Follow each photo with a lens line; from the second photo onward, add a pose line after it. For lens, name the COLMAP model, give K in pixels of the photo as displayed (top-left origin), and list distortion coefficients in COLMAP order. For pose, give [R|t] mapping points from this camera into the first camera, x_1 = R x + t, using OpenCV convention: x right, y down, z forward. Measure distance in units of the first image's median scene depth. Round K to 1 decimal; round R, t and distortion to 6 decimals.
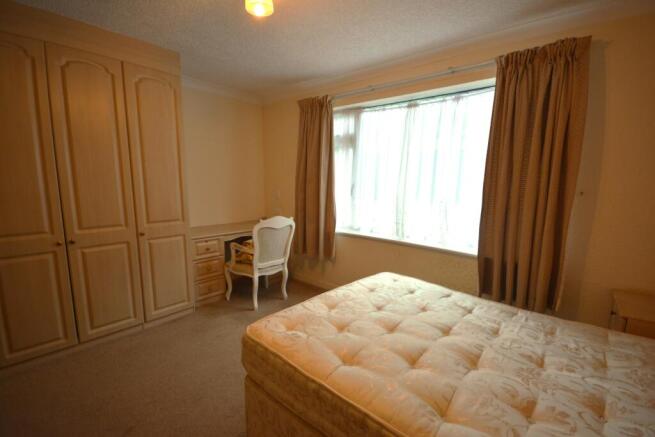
lens RADIAL K [[299.6, 0, 332.3], [0, 299.6, 219.6], [0, 0, 1]] dist [-0.000871, -0.000207]
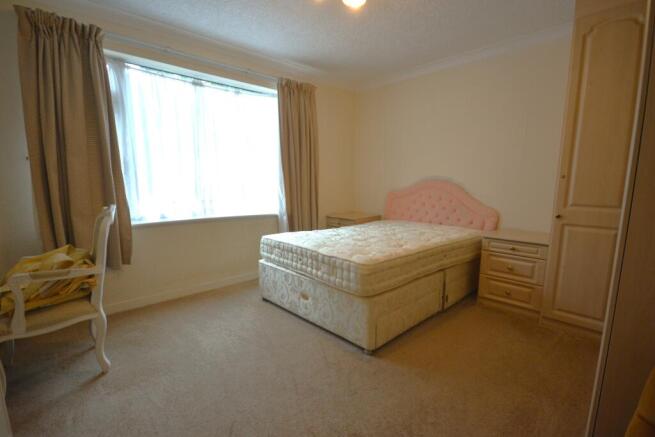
lens RADIAL K [[299.6, 0, 332.3], [0, 299.6, 219.6], [0, 0, 1]] dist [-0.000871, -0.000207]
pose [[0.104763, -0.148982, 0.983275, -0.769202], [0.134665, 0.981734, 0.134401, -0.004109], [-0.985338, 0.118332, 0.122912, 0.488100]]
